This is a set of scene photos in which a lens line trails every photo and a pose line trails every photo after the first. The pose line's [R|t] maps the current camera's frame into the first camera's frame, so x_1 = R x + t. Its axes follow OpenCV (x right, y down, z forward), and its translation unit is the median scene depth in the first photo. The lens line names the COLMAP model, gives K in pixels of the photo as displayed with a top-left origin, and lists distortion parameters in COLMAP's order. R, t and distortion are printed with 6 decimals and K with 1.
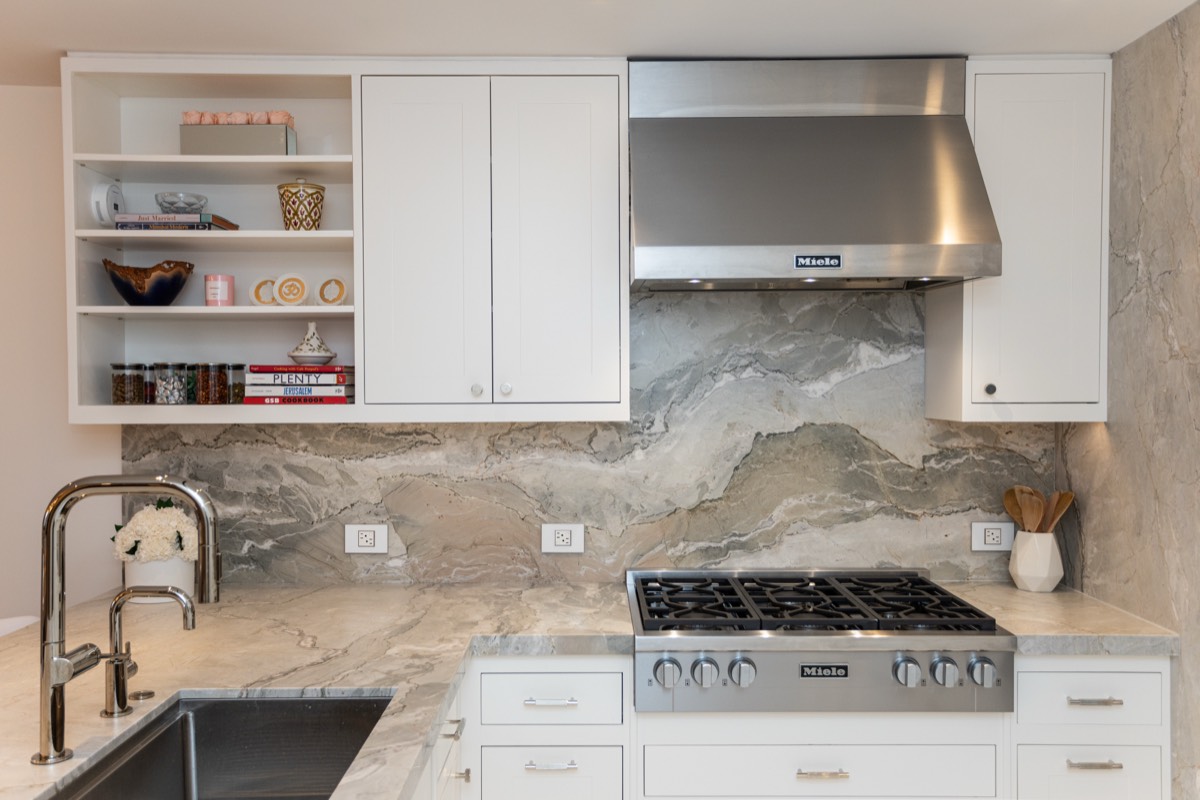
lens RADIAL K [[1022.0, 0, 589.2], [0, 1022.0, 408.5], [0, 0, 1]] dist [-0.020153, 0.044714]
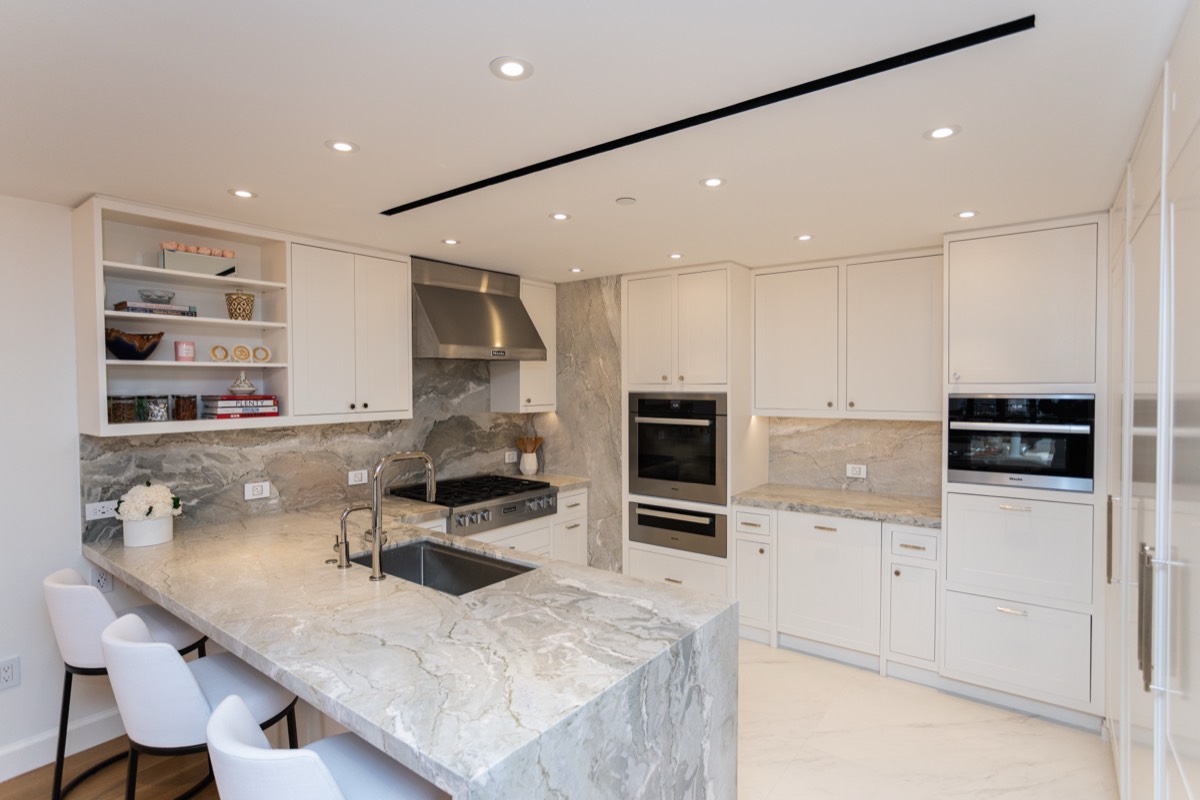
lens RADIAL K [[607.2, 0, 606.8], [0, 607.2, 407.9], [0, 0, 1]] dist [-0.033655, 0.012408]
pose [[0.610061, -0.031262, 0.791738, -0.674519], [0.018936, 0.999511, 0.024875, -0.032257], [-0.792128, -0.000183, 0.610355, -0.131814]]
